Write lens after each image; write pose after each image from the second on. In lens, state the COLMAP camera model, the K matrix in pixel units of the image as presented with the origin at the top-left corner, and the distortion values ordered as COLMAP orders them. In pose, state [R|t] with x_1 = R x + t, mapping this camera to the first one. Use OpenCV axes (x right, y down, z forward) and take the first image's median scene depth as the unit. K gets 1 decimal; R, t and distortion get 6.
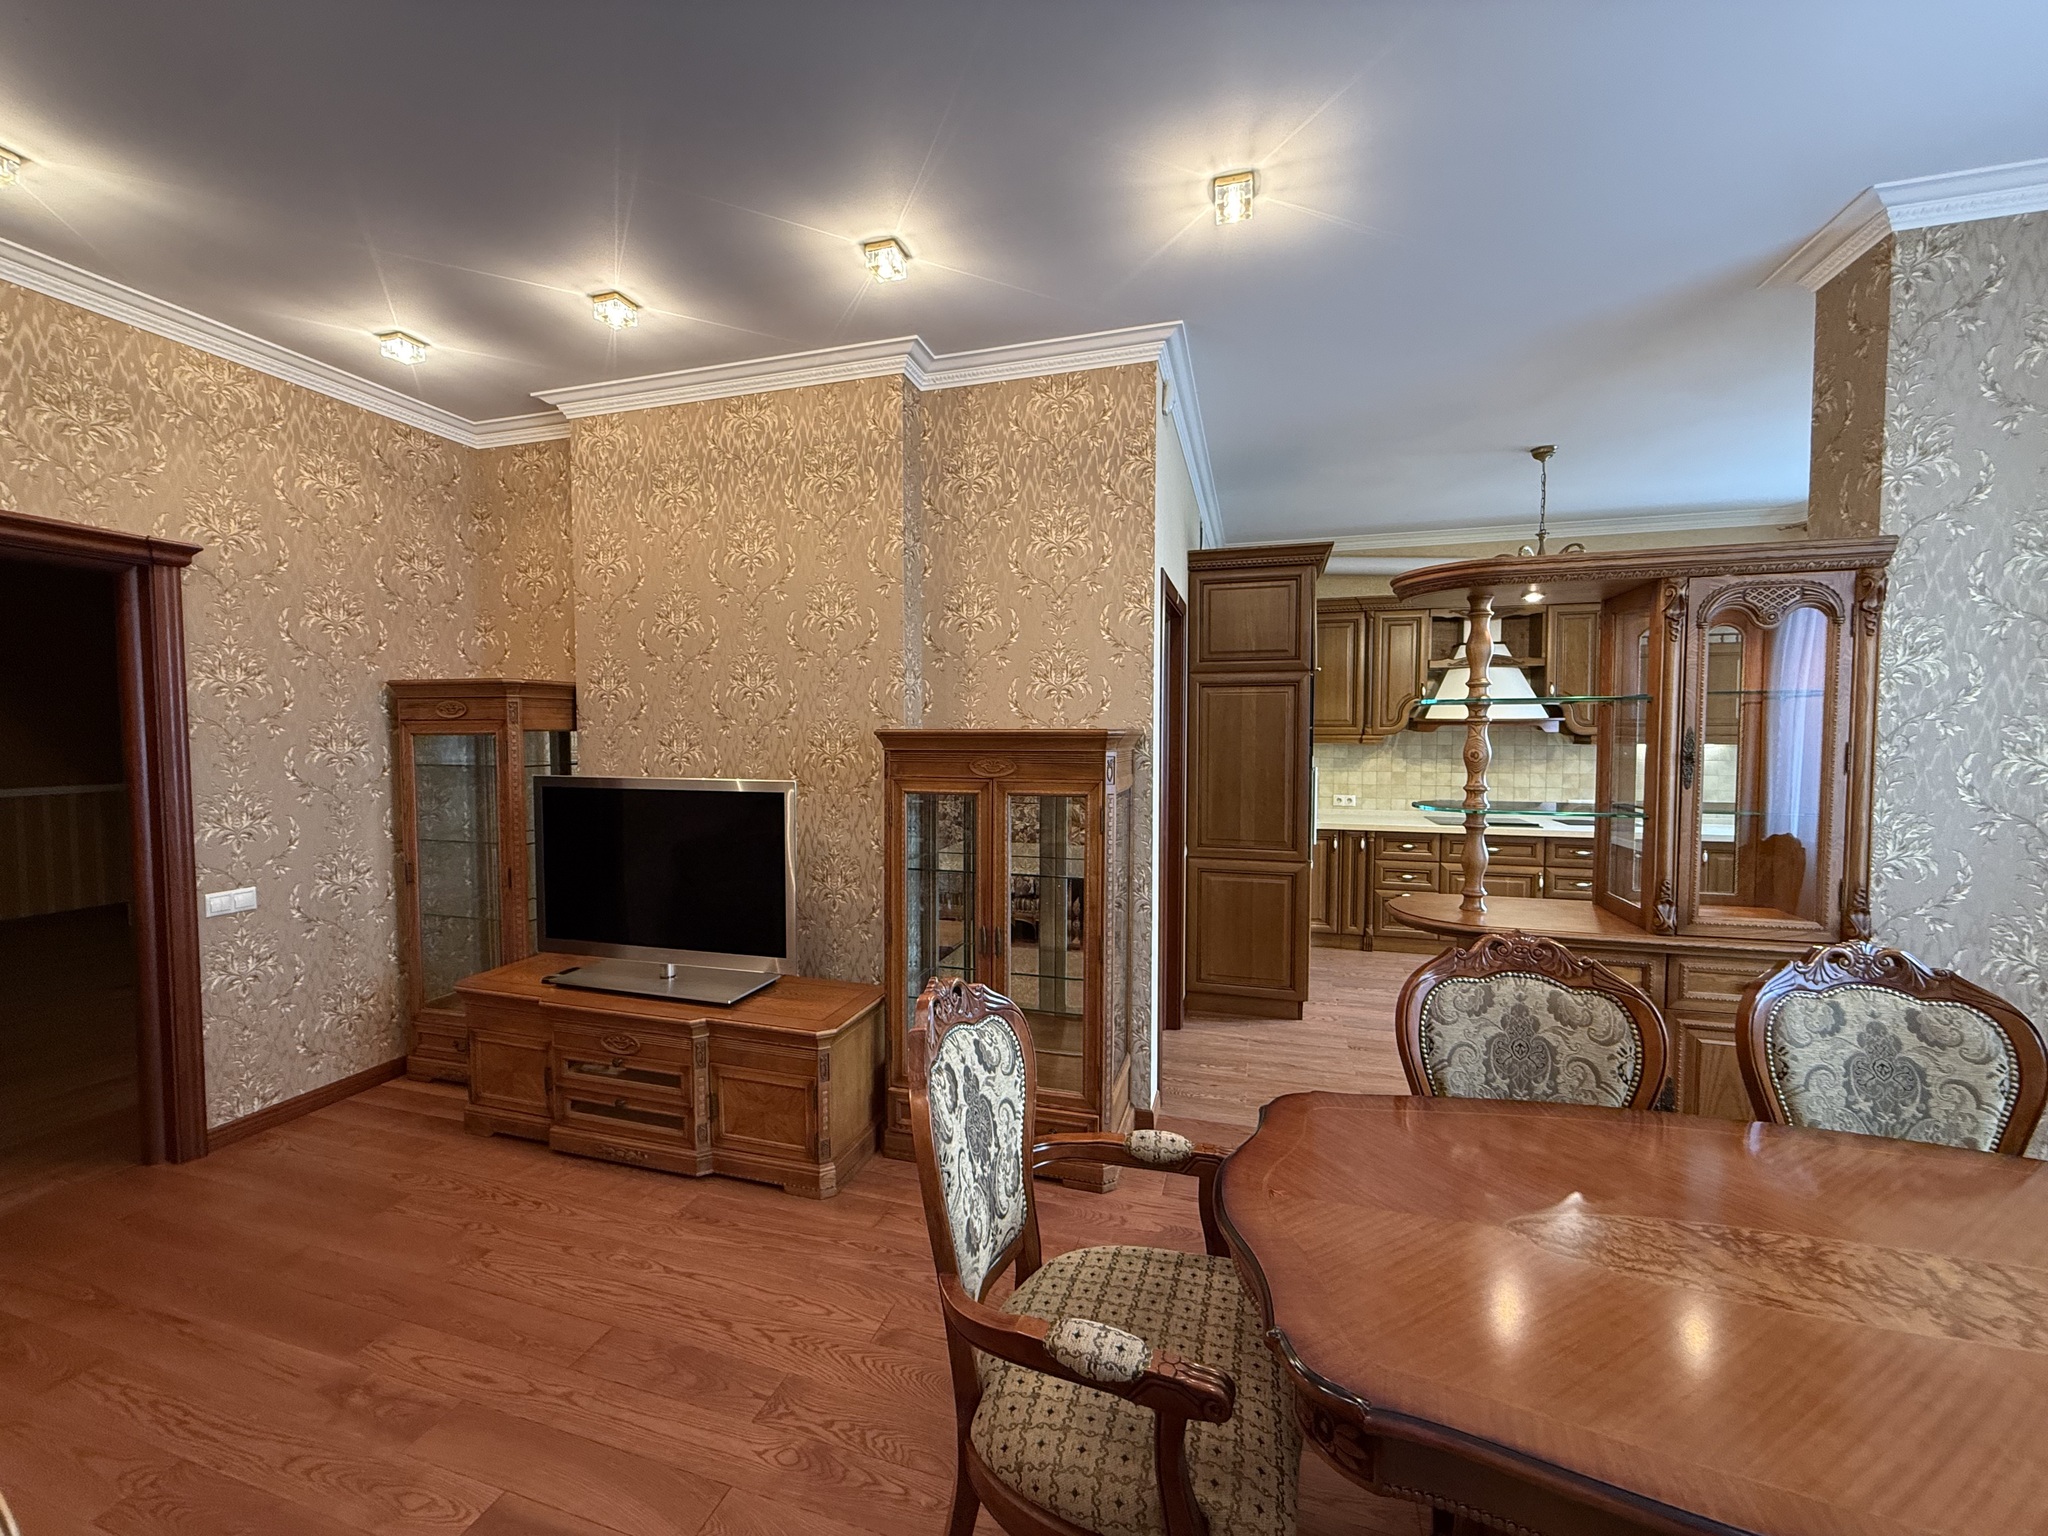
lens RADIAL K [[816.8, 0, 1019.6], [0, 816.8, 768.2], [0, 0, 1]] dist [-0.000038, -0.000134]
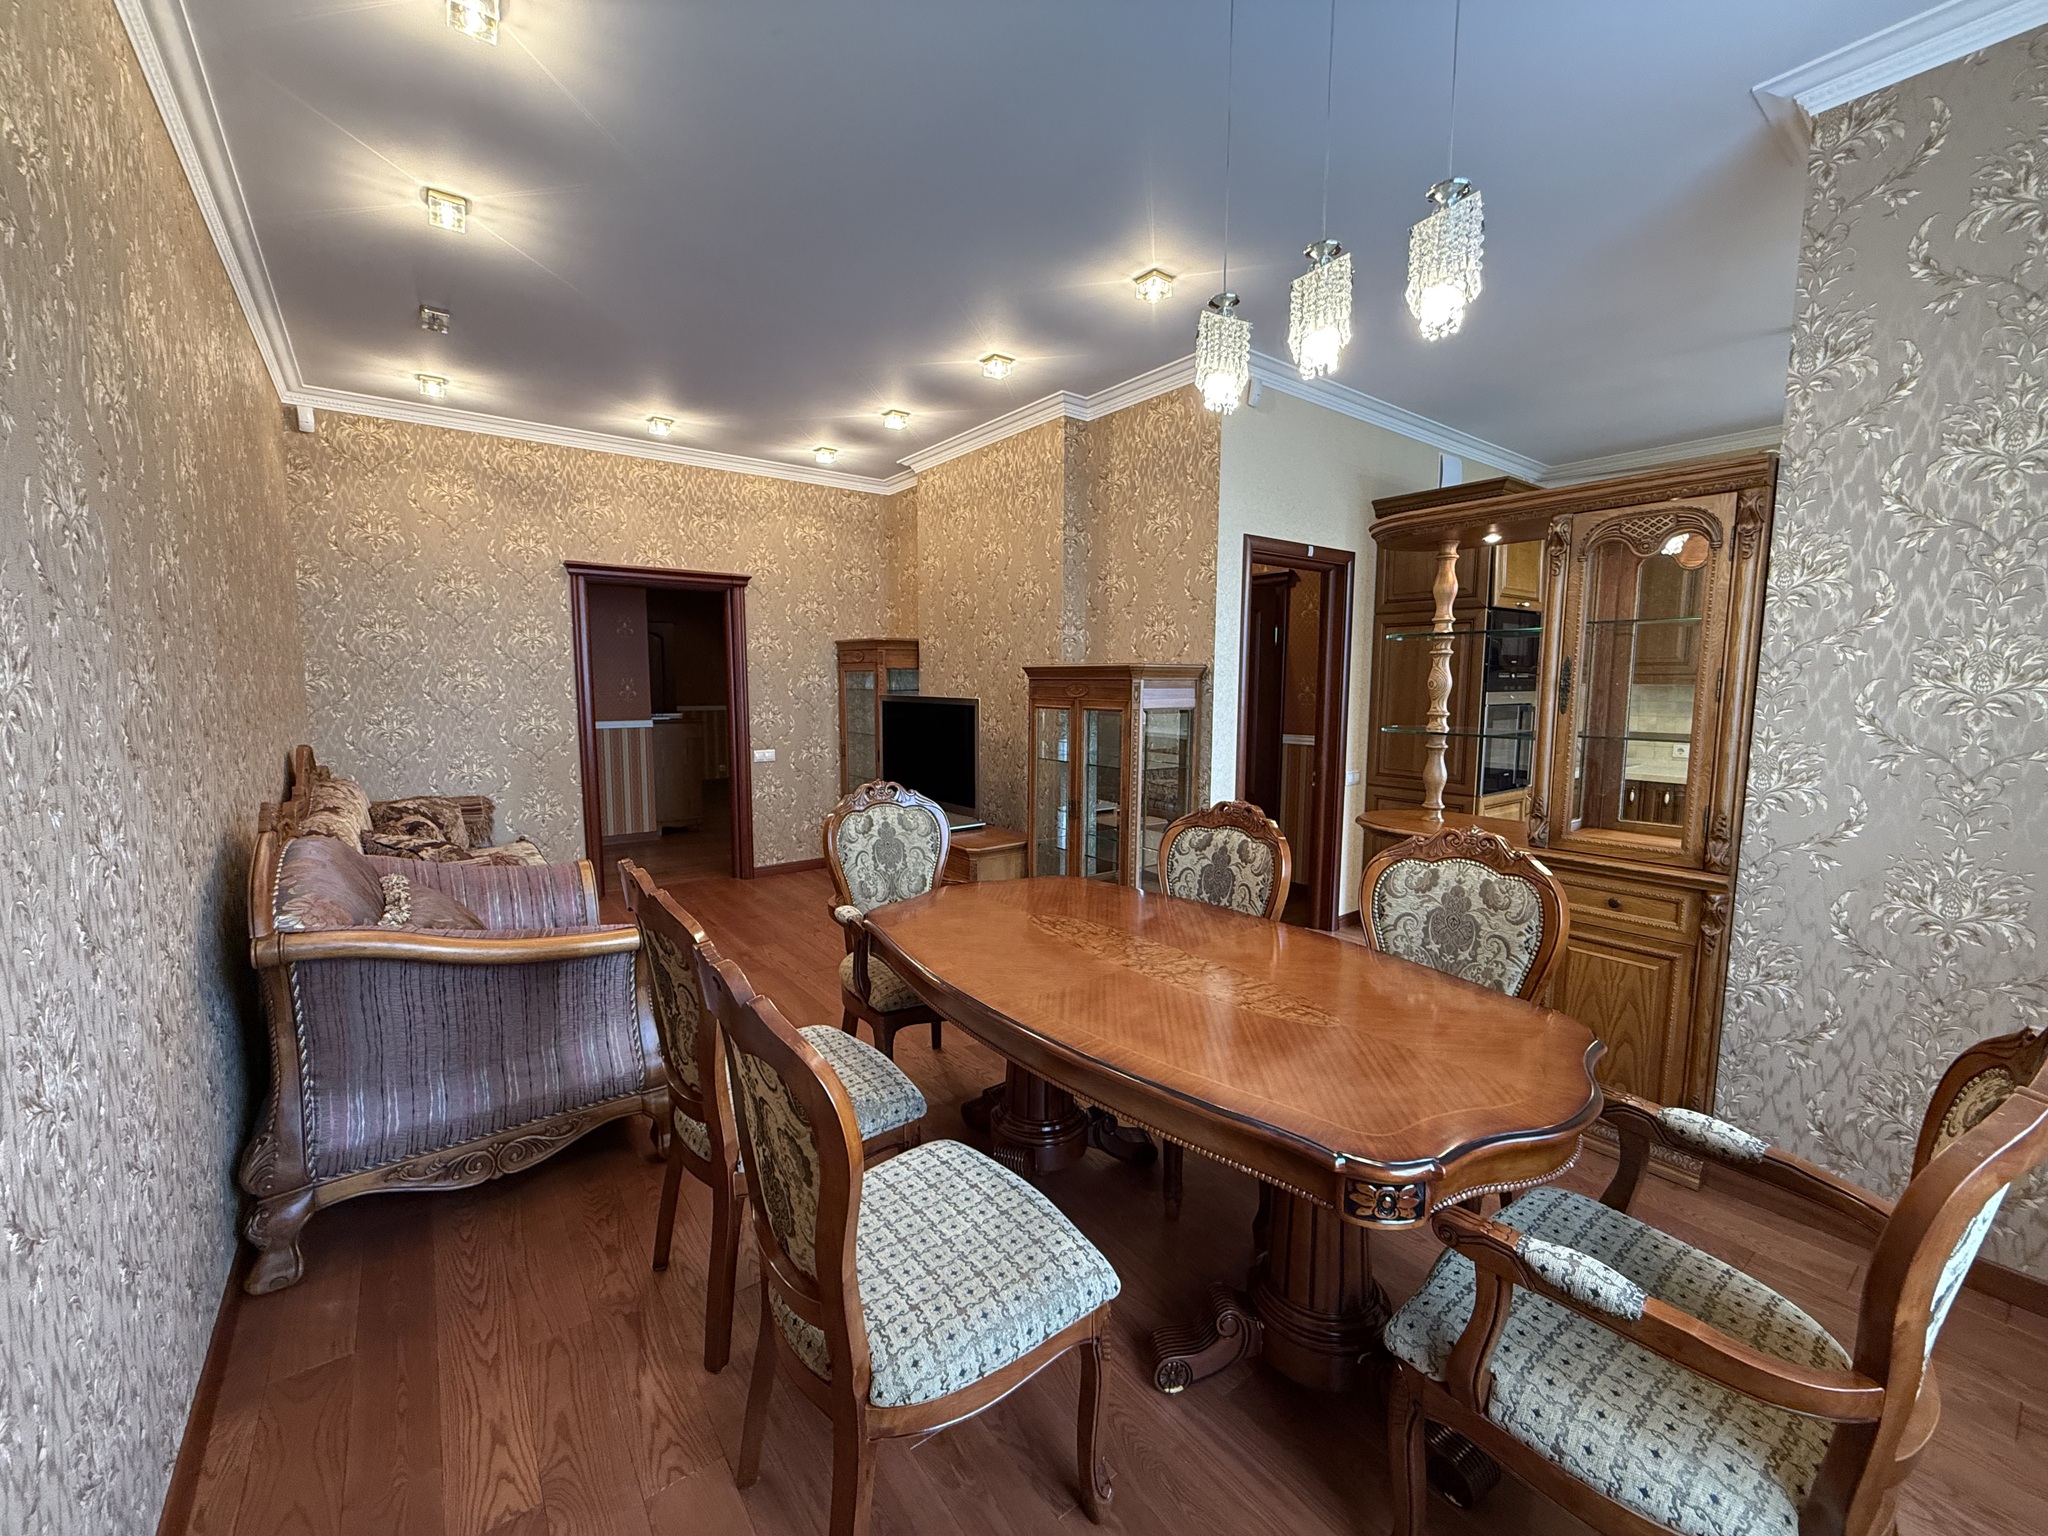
lens RADIAL K [[816.8, 0, 1004.7], [0, 816.8, 765.8], [0, 0, 1]] dist [-0.000038, -0.000134]
pose [[0.801016, 0.065554, -0.595043, 0.789293], [-0.028427, 0.997030, 0.071572, 0.034324], [0.597968, -0.040415, 0.800501, -0.274765]]
